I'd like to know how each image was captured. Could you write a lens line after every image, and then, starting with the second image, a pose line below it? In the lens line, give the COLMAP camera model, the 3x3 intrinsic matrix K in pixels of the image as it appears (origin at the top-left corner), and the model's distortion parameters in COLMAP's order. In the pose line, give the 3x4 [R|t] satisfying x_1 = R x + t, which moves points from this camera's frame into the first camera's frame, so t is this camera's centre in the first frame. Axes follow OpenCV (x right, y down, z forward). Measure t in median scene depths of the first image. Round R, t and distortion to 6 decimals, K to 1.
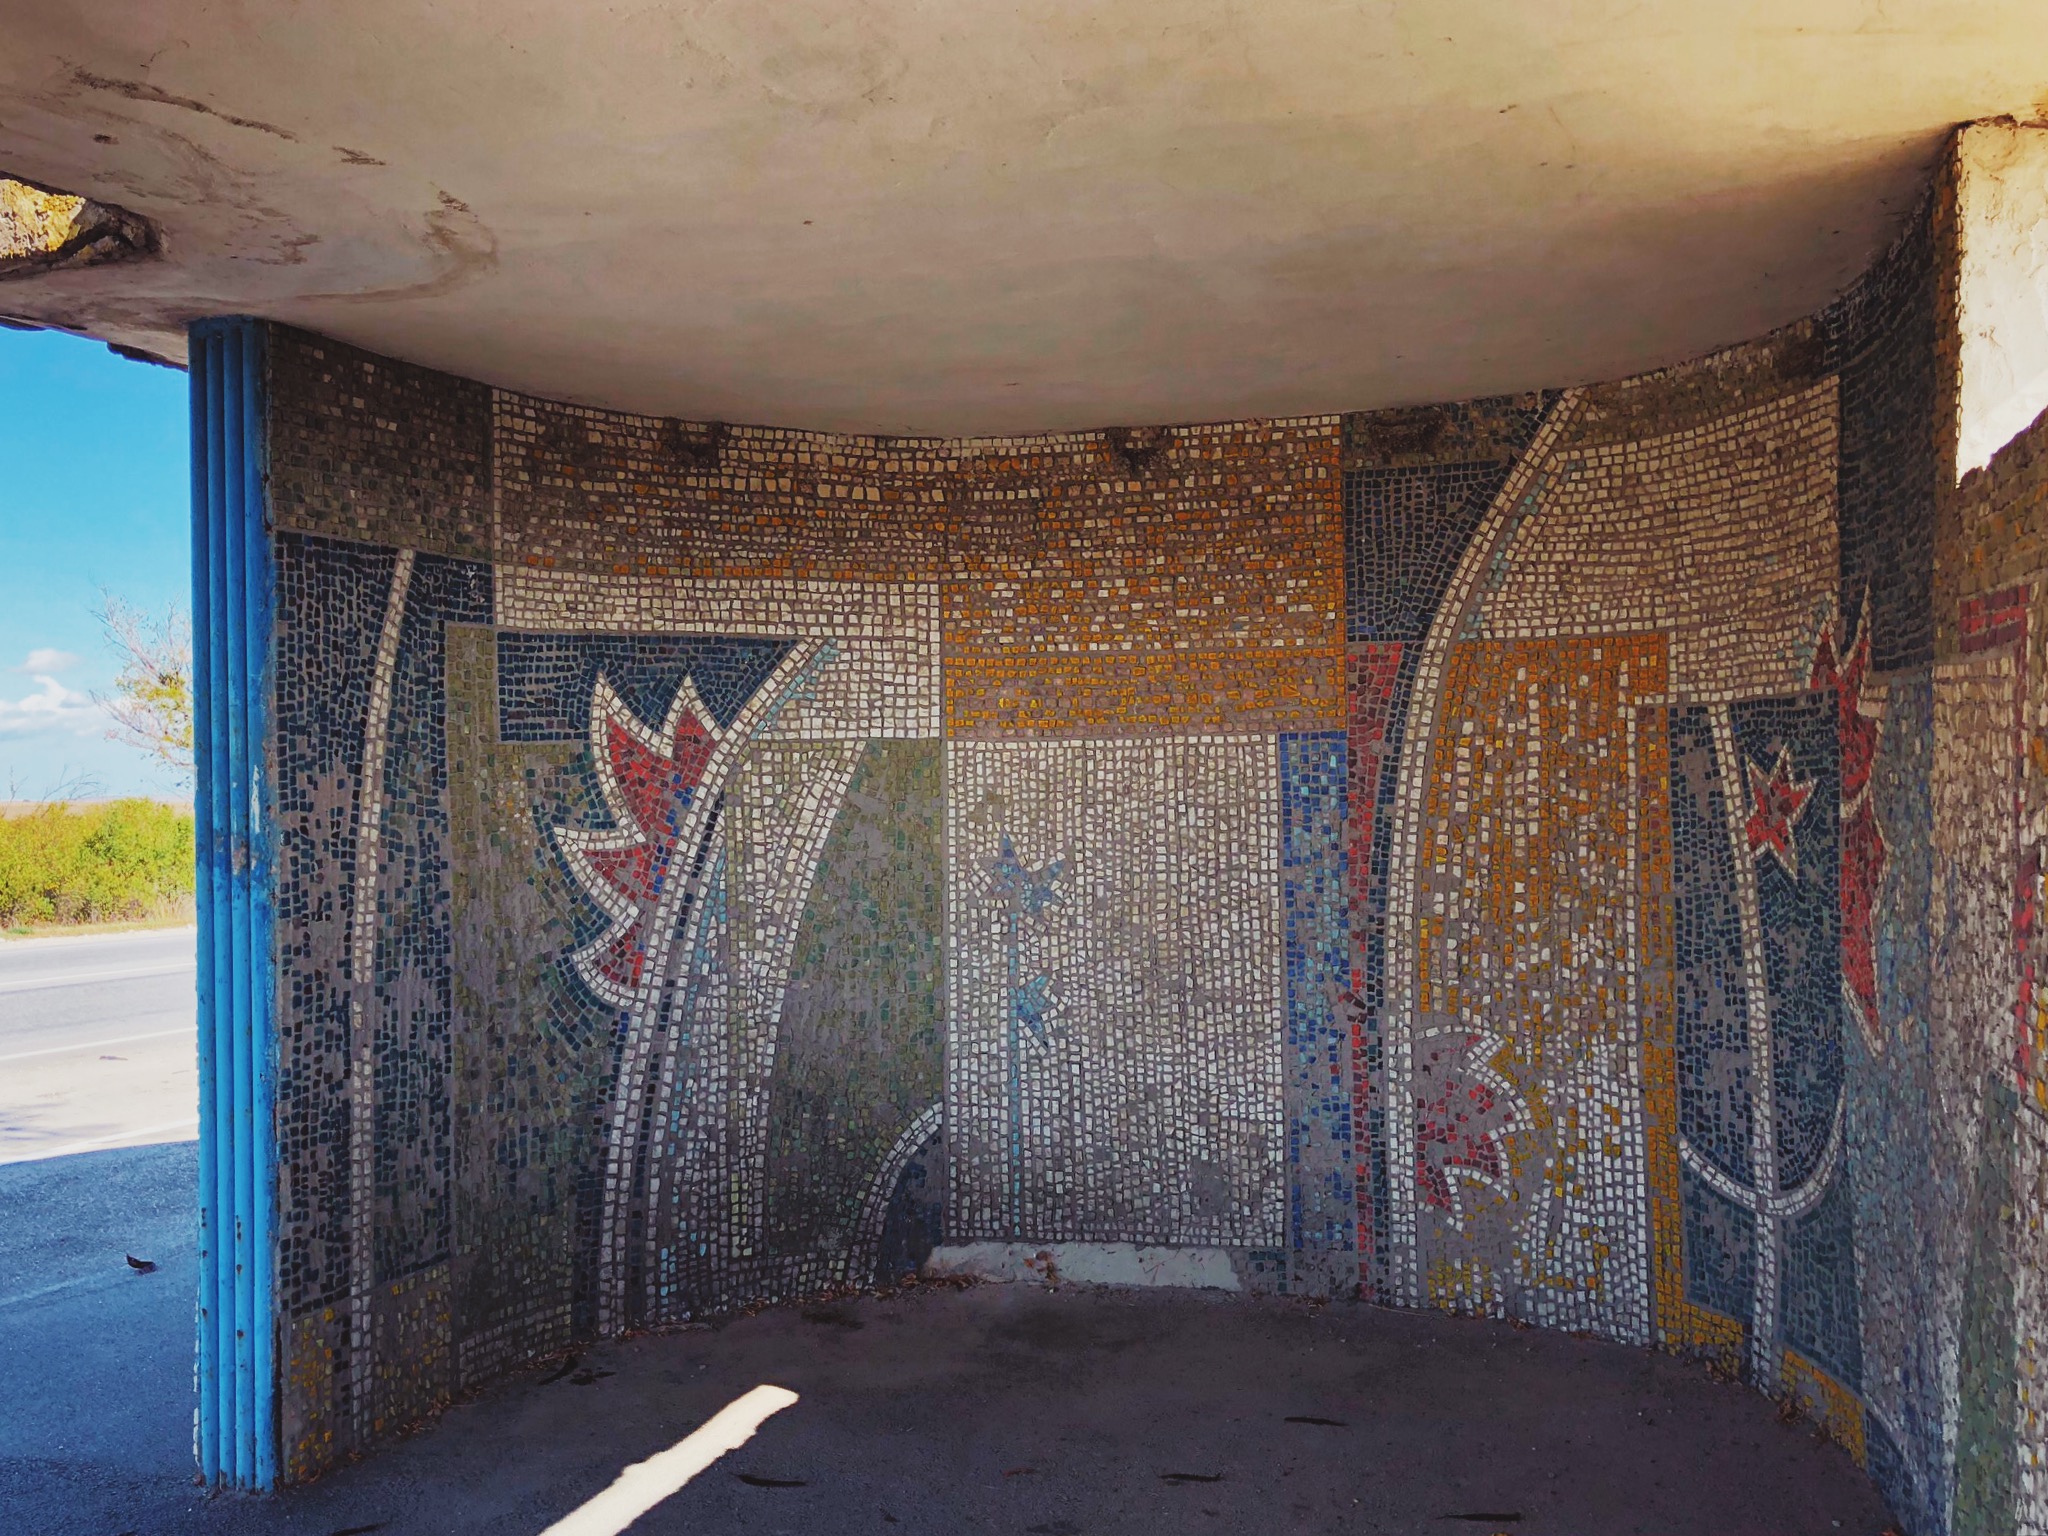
lens RADIAL K [[1731.9, 0, 1001.5], [0, 1731.9, 752.7], [0, 0, 1]] dist [0.177040, -0.712685]
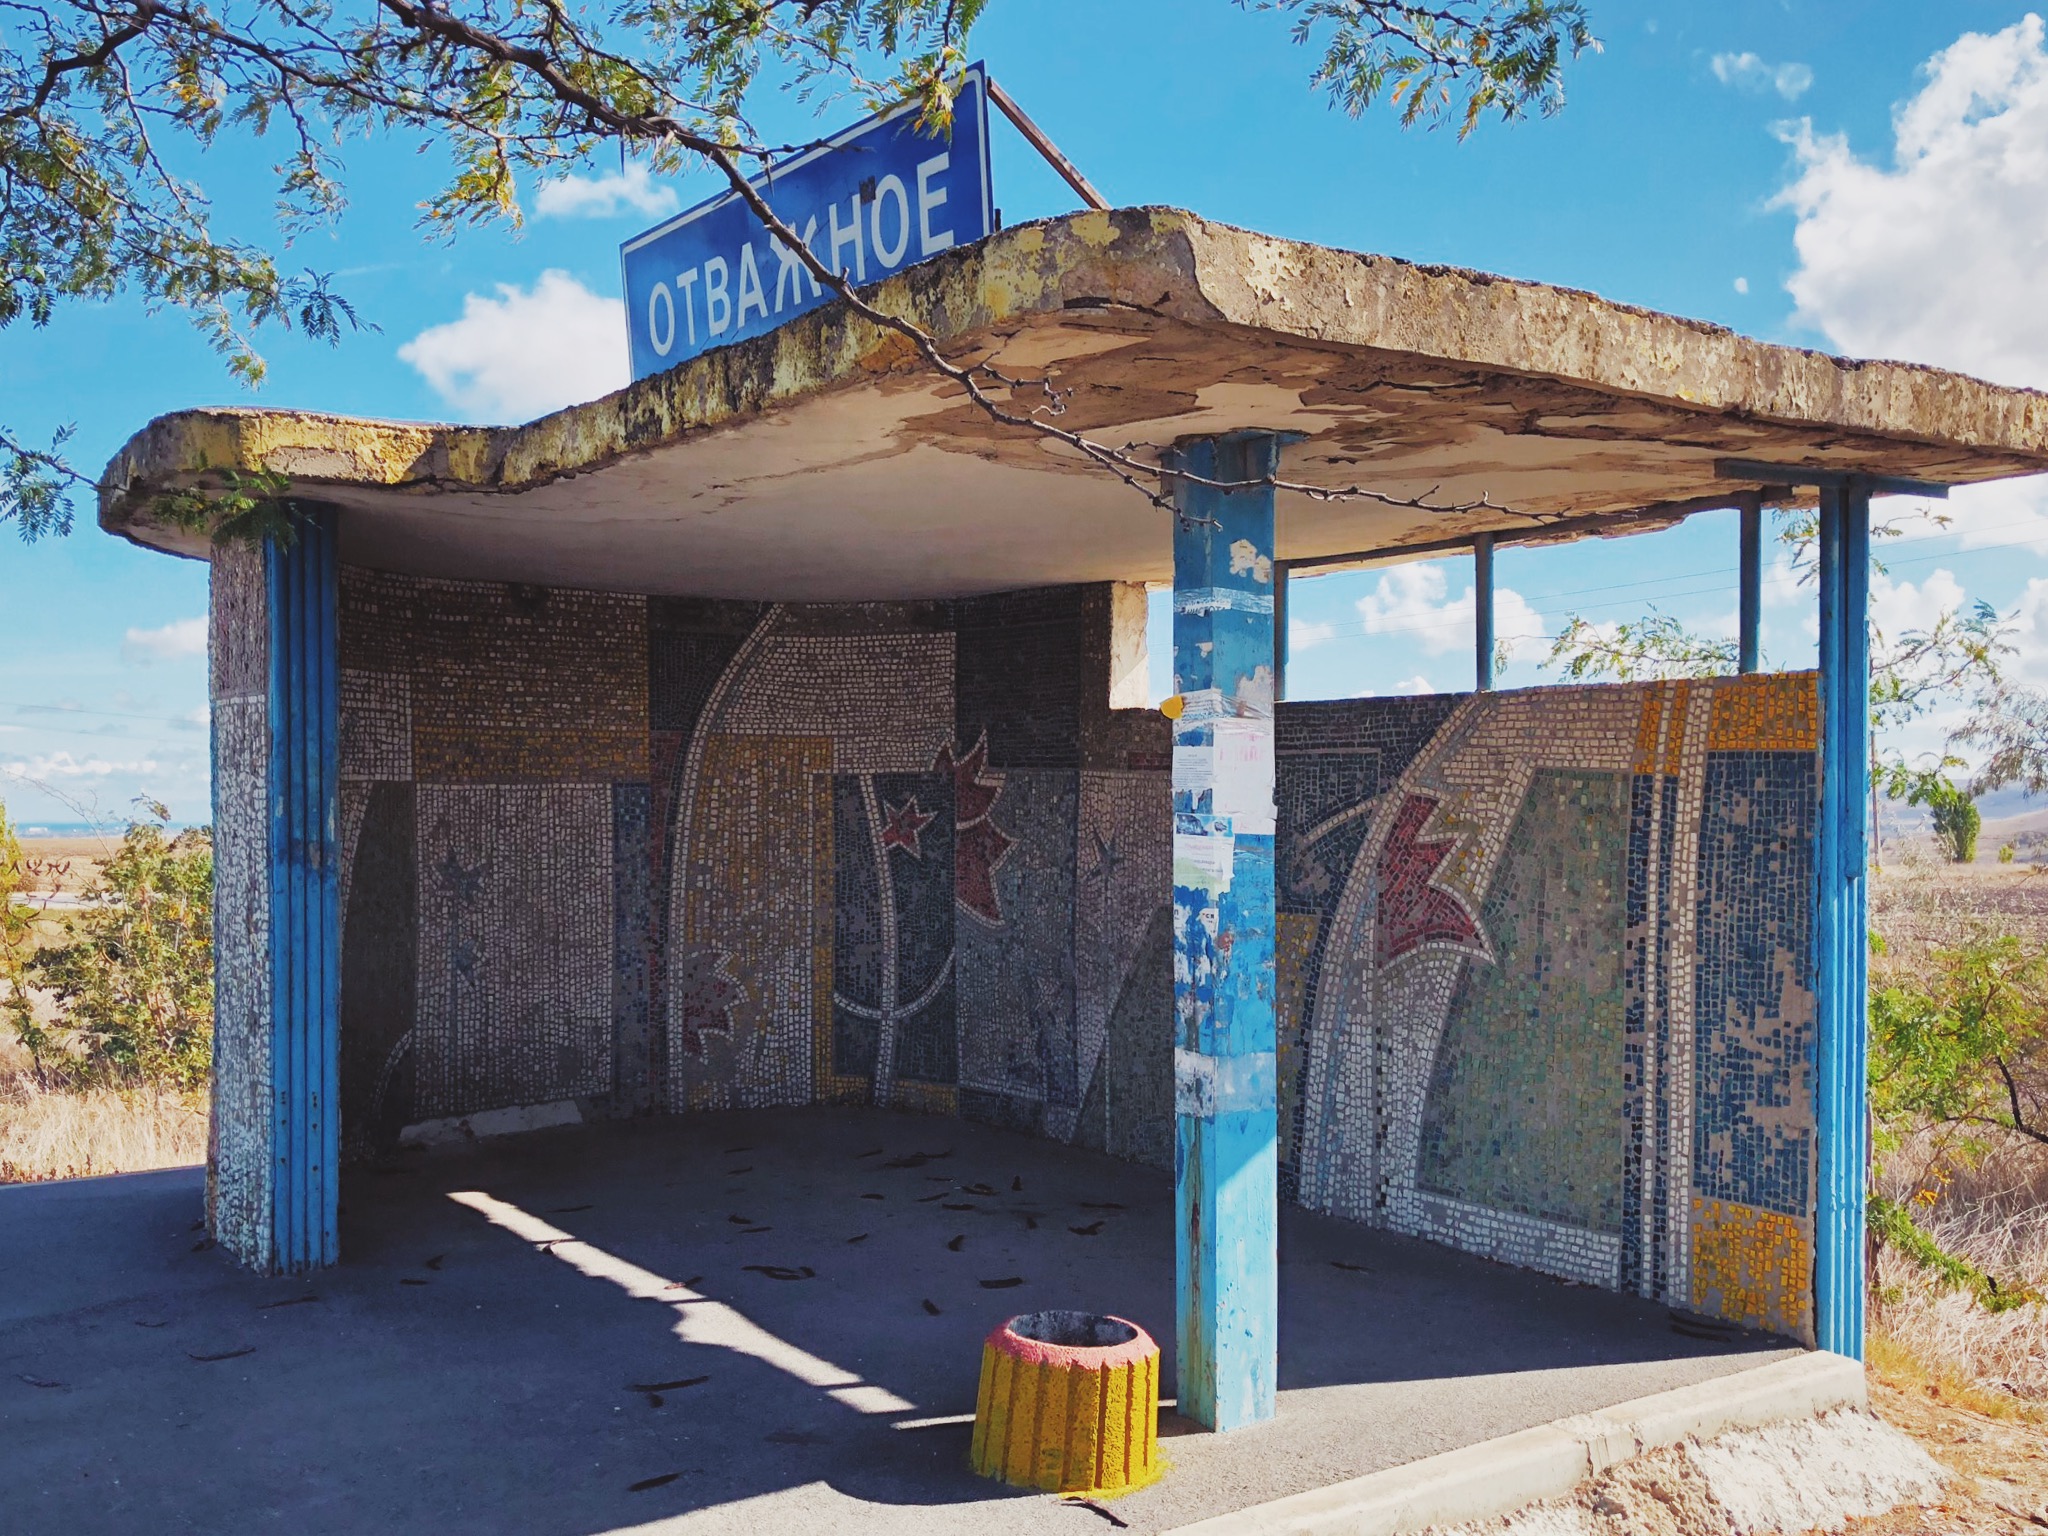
lens RADIAL K [[1961.6, 0, 1041.7], [0, 1961.6, 827.3], [0, 0, 1]] dist [0.149010, -0.534449]
pose [[0.563298, -0.002321, 0.826251, -1.192250], [-0.016892, 0.999755, 0.014325, -0.002743], [-0.826081, -0.022026, 0.563120, -0.403987]]
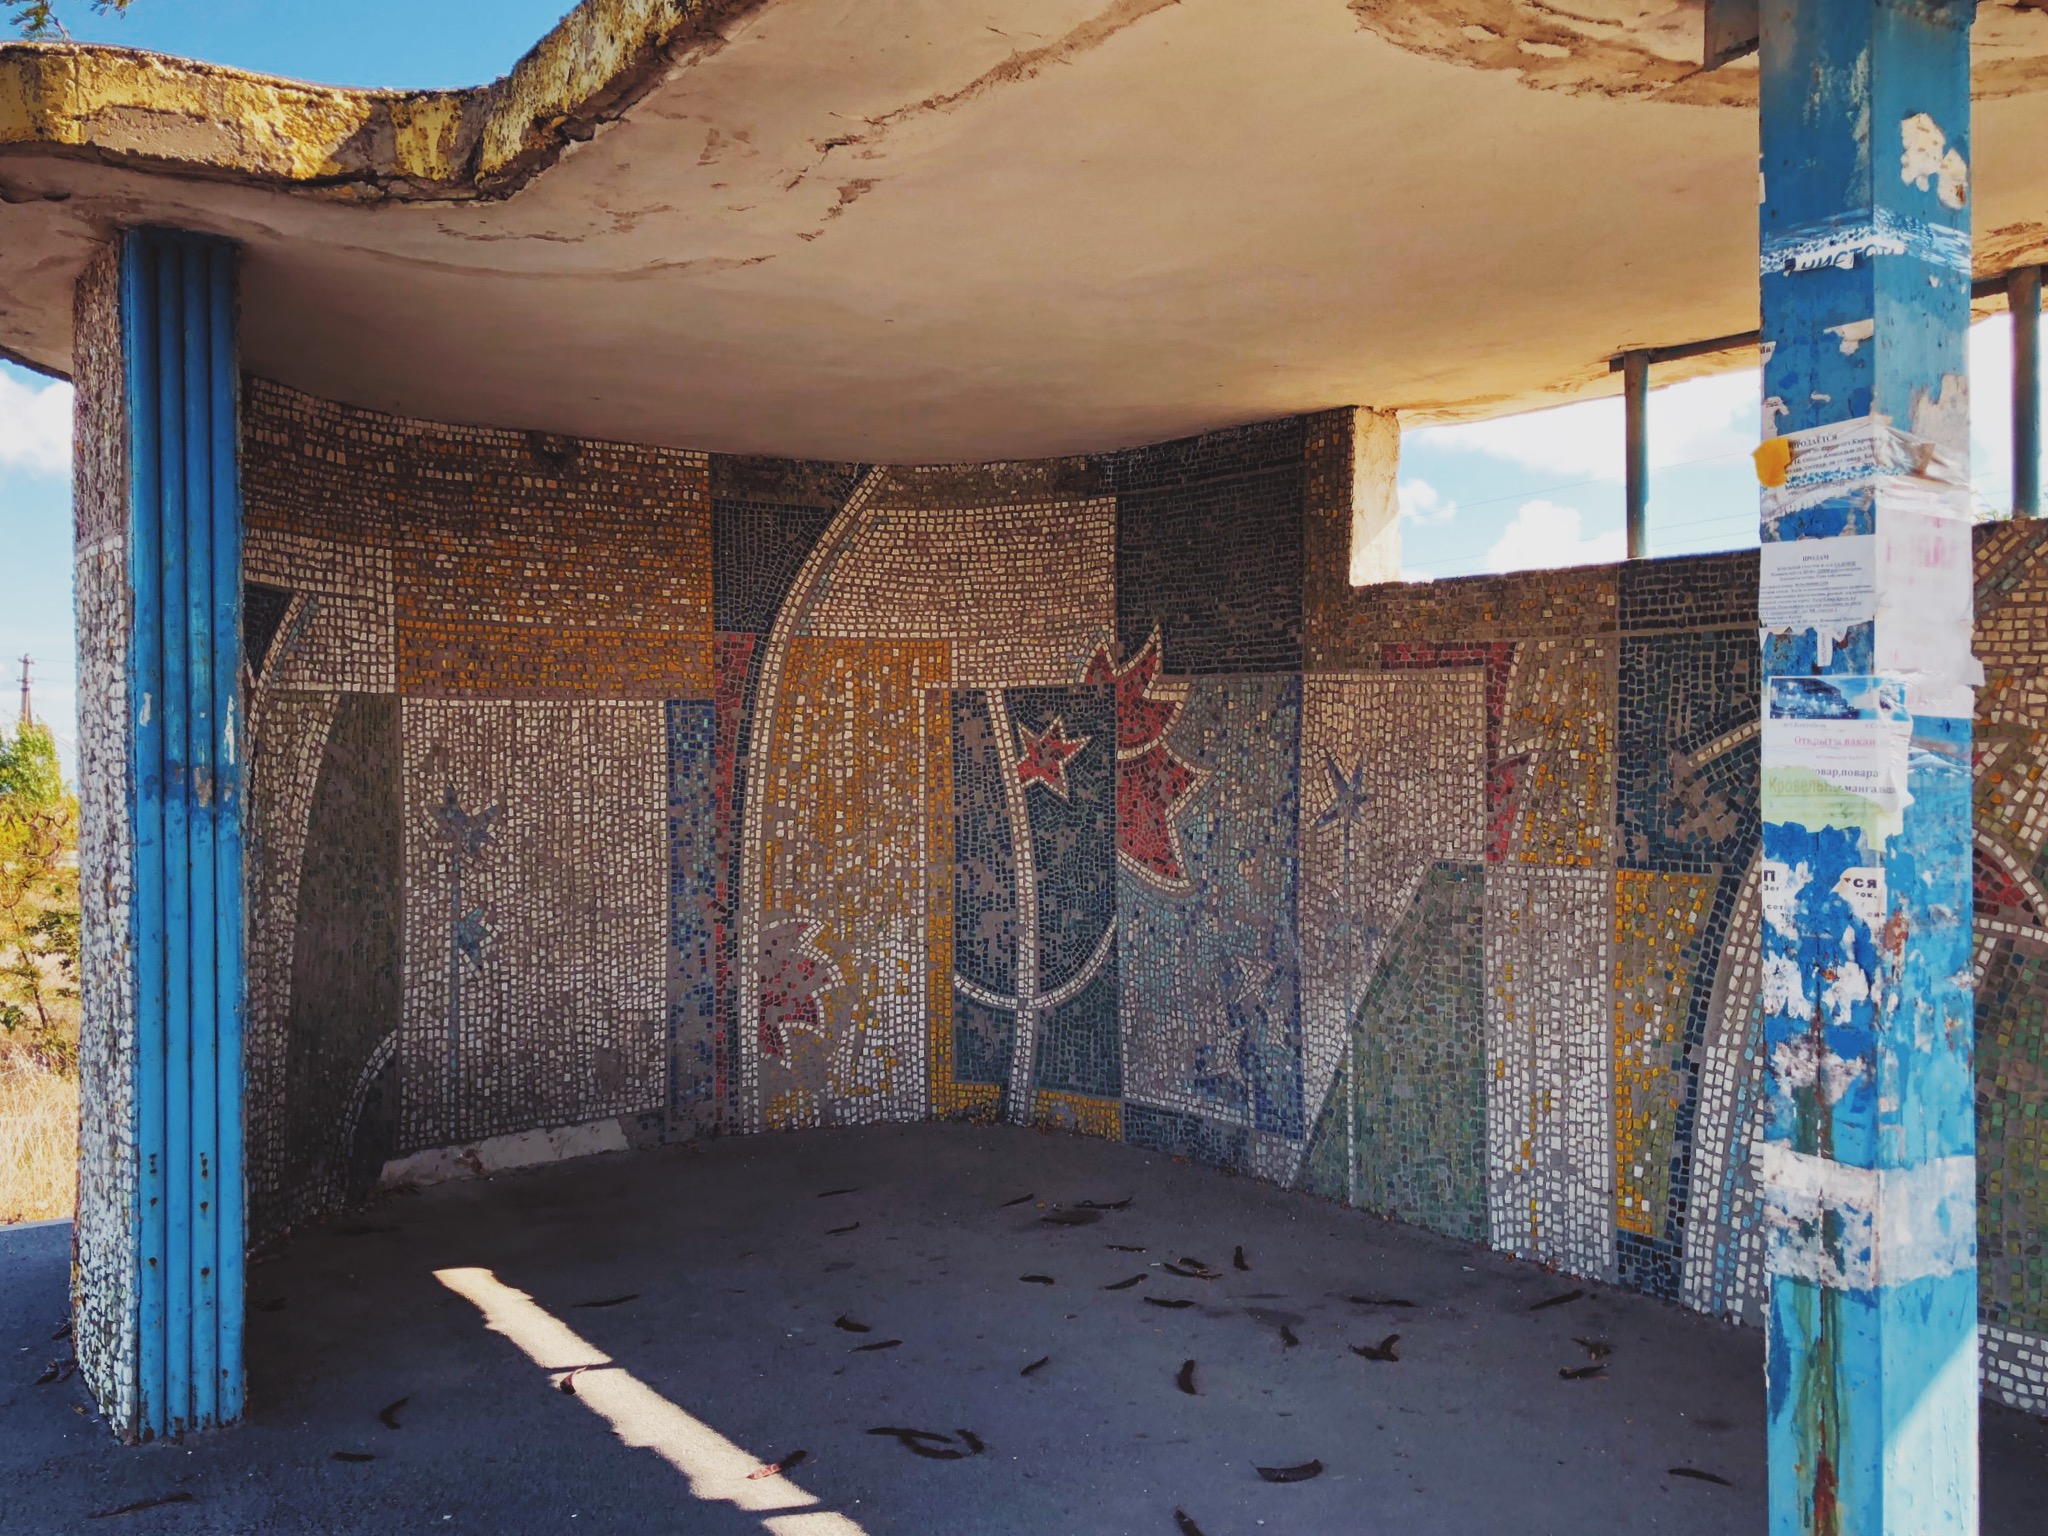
lens RADIAL K [[1876.3, 0, 1020.6], [0, 1876.3, 784.4], [0, 0, 1]] dist [0.107682, -0.210225]
pose [[0.588559, -0.004862, 0.808440, -0.809844], [-0.011857, 0.999822, 0.014645, 0.027725], [-0.808368, -0.018205, 0.588396, -0.006437]]
